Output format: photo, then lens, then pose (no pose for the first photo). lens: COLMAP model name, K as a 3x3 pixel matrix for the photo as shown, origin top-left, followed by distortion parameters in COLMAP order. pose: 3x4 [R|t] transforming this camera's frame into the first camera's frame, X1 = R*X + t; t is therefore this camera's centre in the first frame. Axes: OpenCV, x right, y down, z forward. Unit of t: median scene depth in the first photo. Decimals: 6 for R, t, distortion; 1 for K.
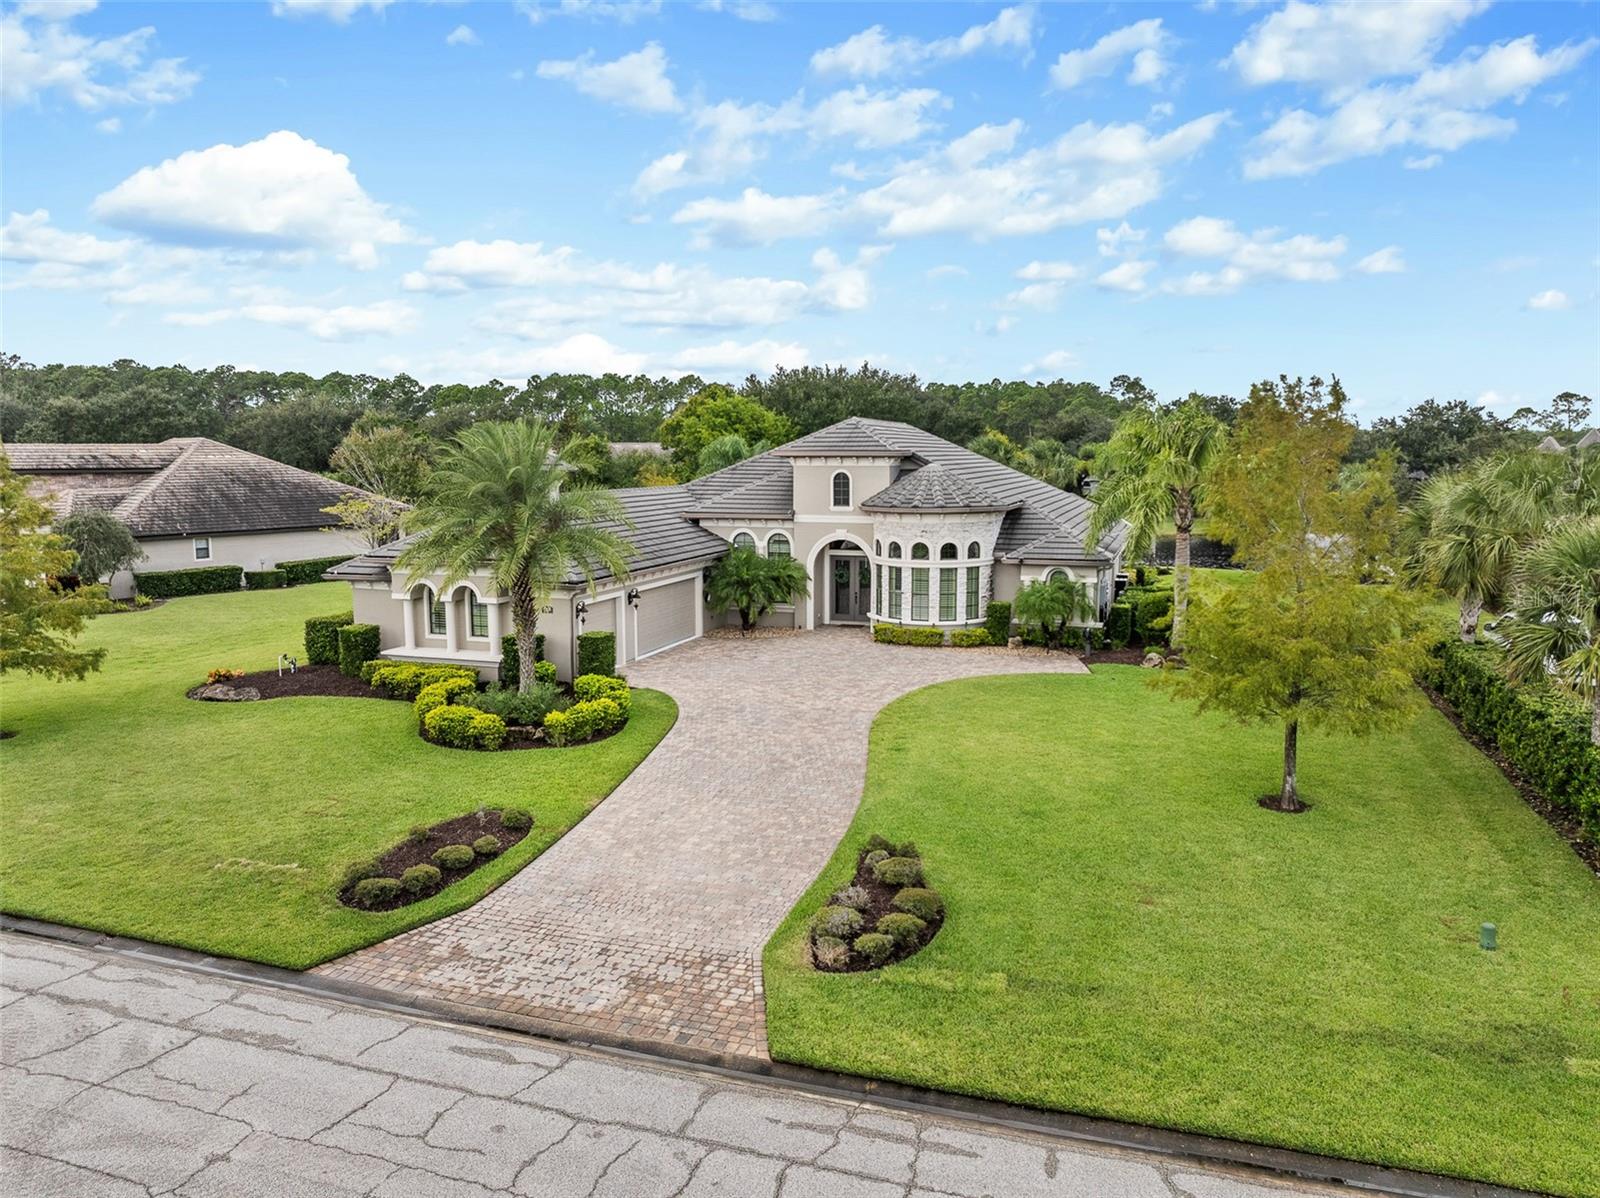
lens RADIAL K [[1122.5, 0, 800.0], [0, 1122.5, 599.0], [0, 0, 1]] dist [-0.037298, -0.005725]
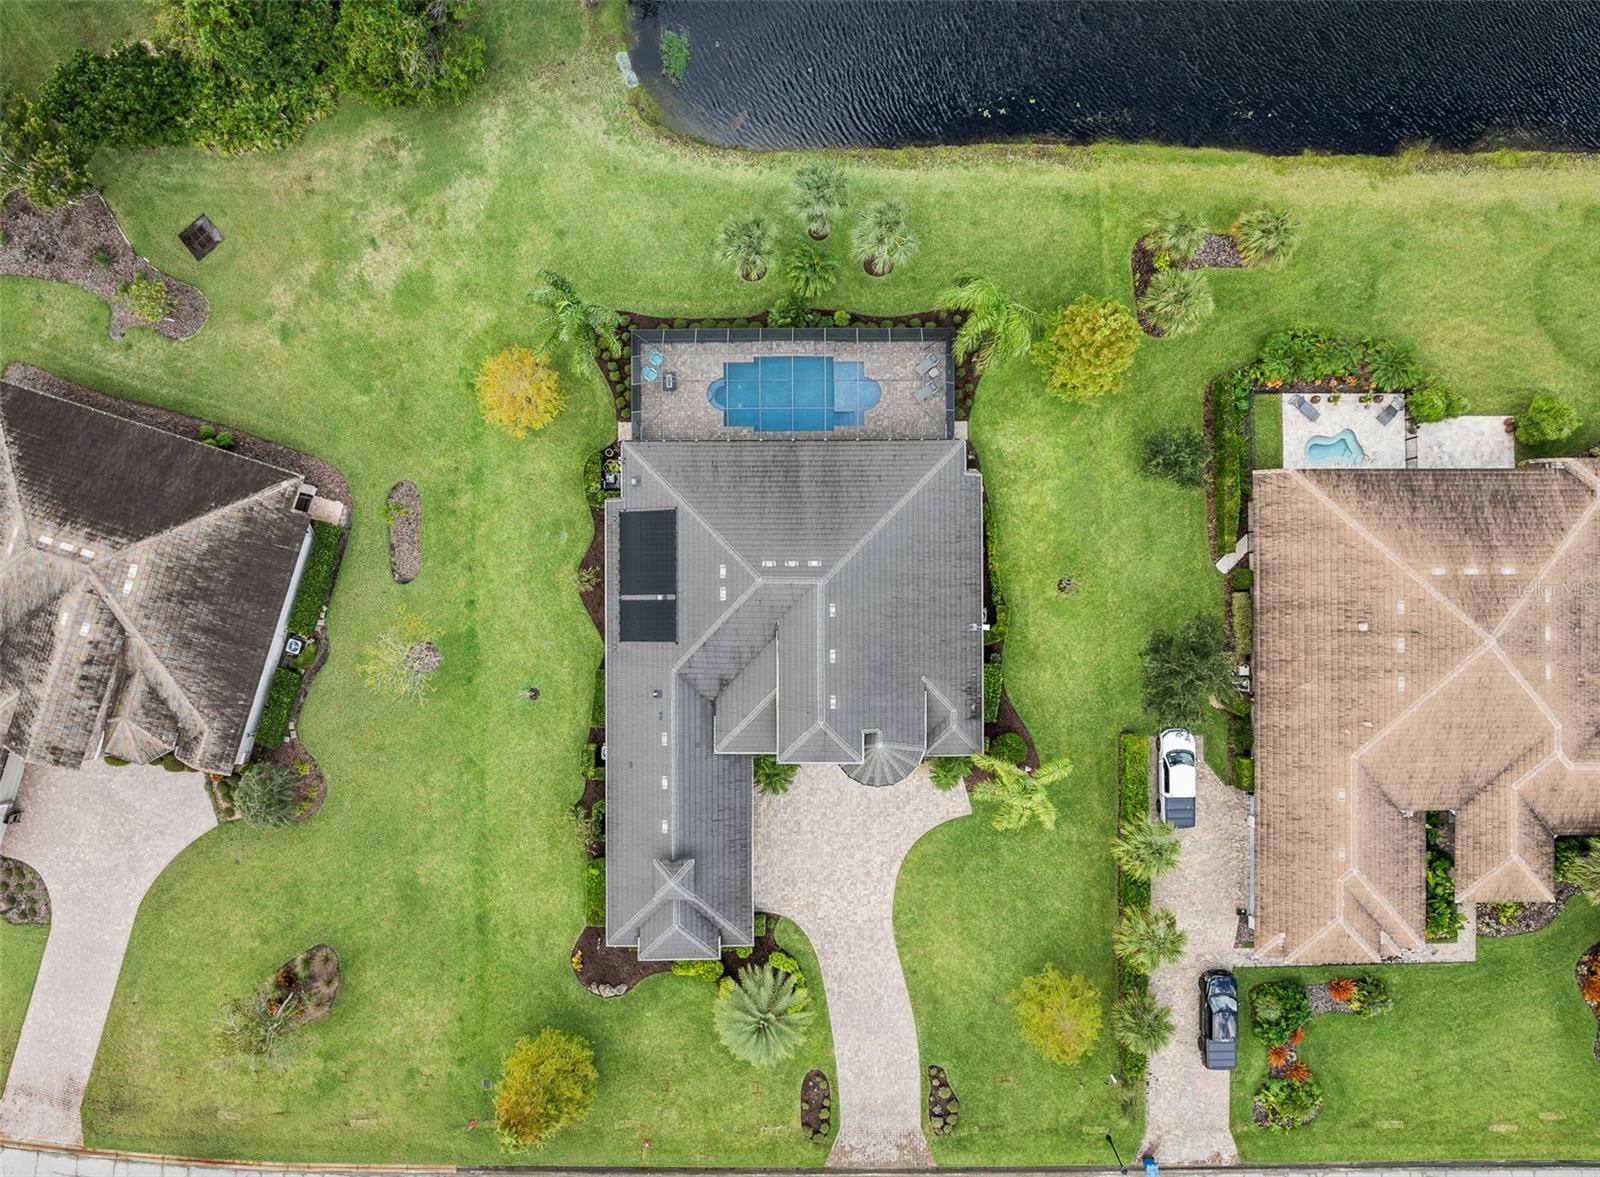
lens RADIAL K [[1120.7, 0, 800.0], [0, 1120.7, 588.5], [0, 0, 1]] dist [-0.042293, 0.002511]
pose [[0.944411, -0.328757, 0.002402, 0.086024], [0.046336, 0.140334, 0.989019, -1.829970], [-0.325484, -0.933930, 0.147767, 1.067653]]
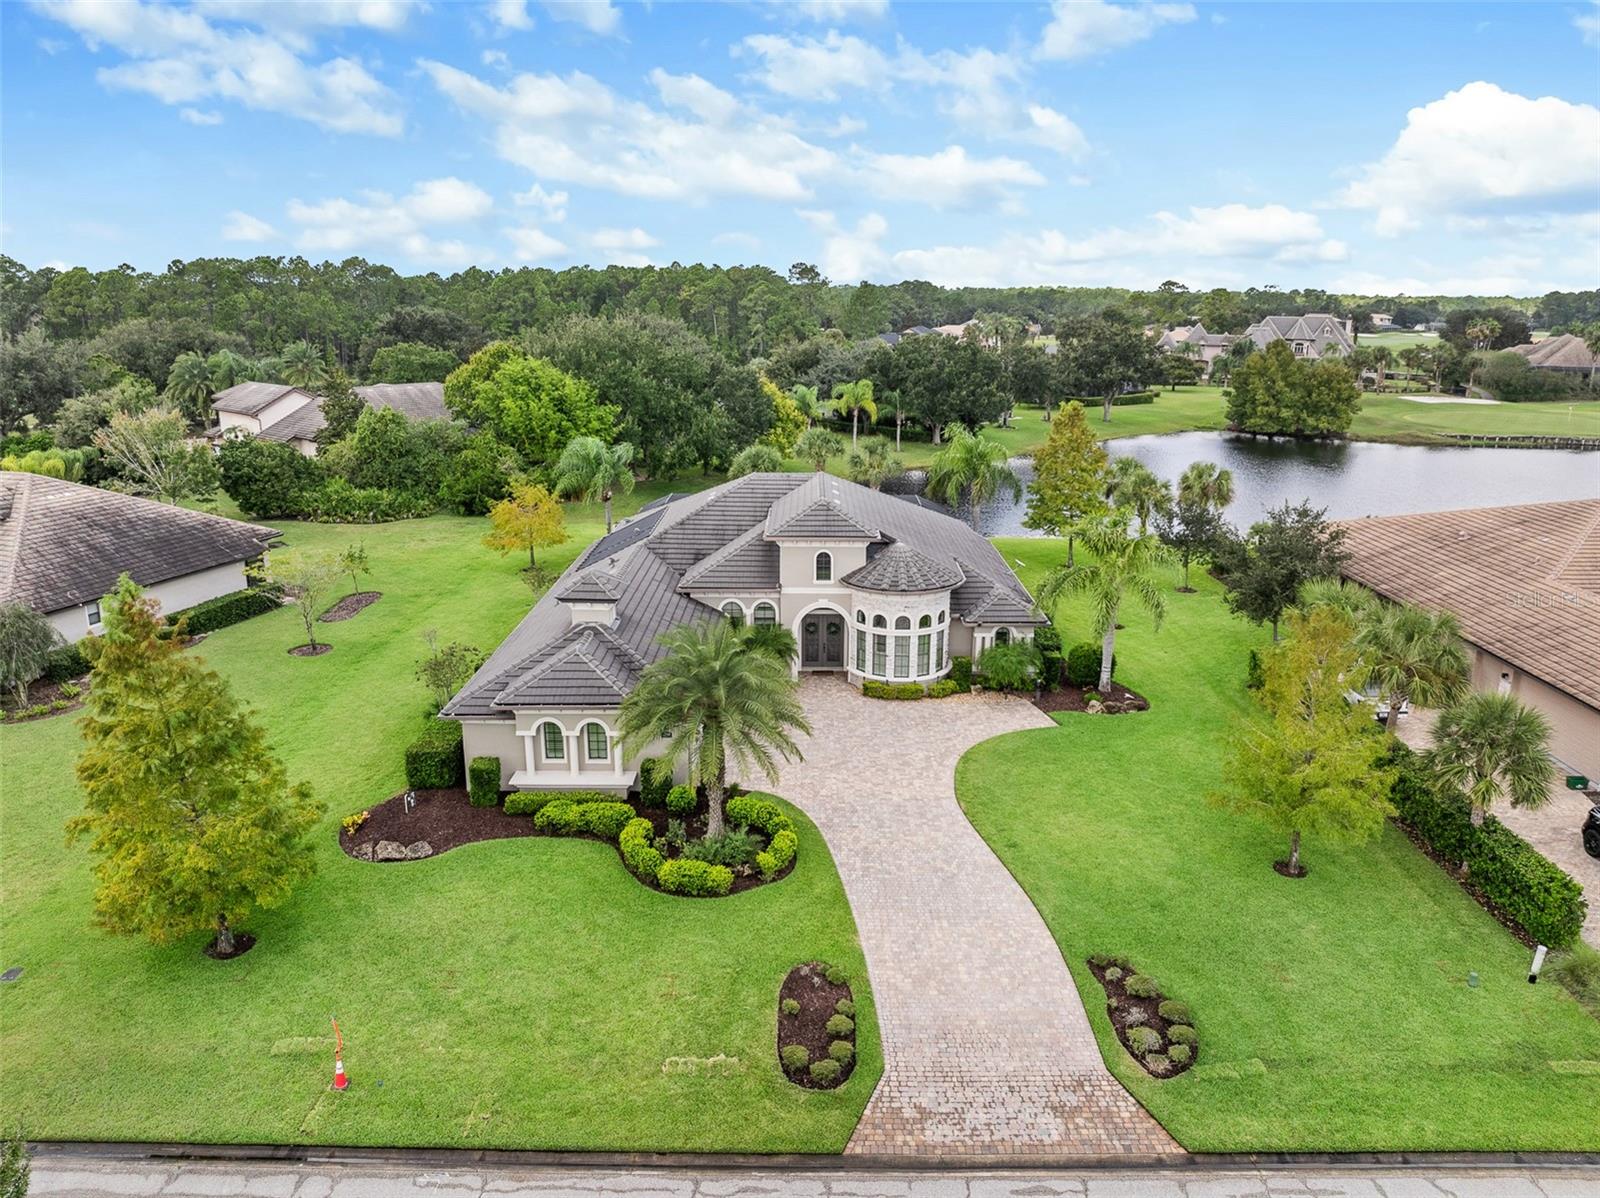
lens RADIAL K [[1122.5, 0, 800.0], [0, 1122.5, 599.0], [0, 0, 1]] dist [-0.037298, -0.005725]
pose [[0.948448, -0.078006, 0.307183, -0.376615], [0.036438, 0.989649, 0.138805, -0.245393], [-0.314831, -0.120456, 0.941473, -0.107752]]
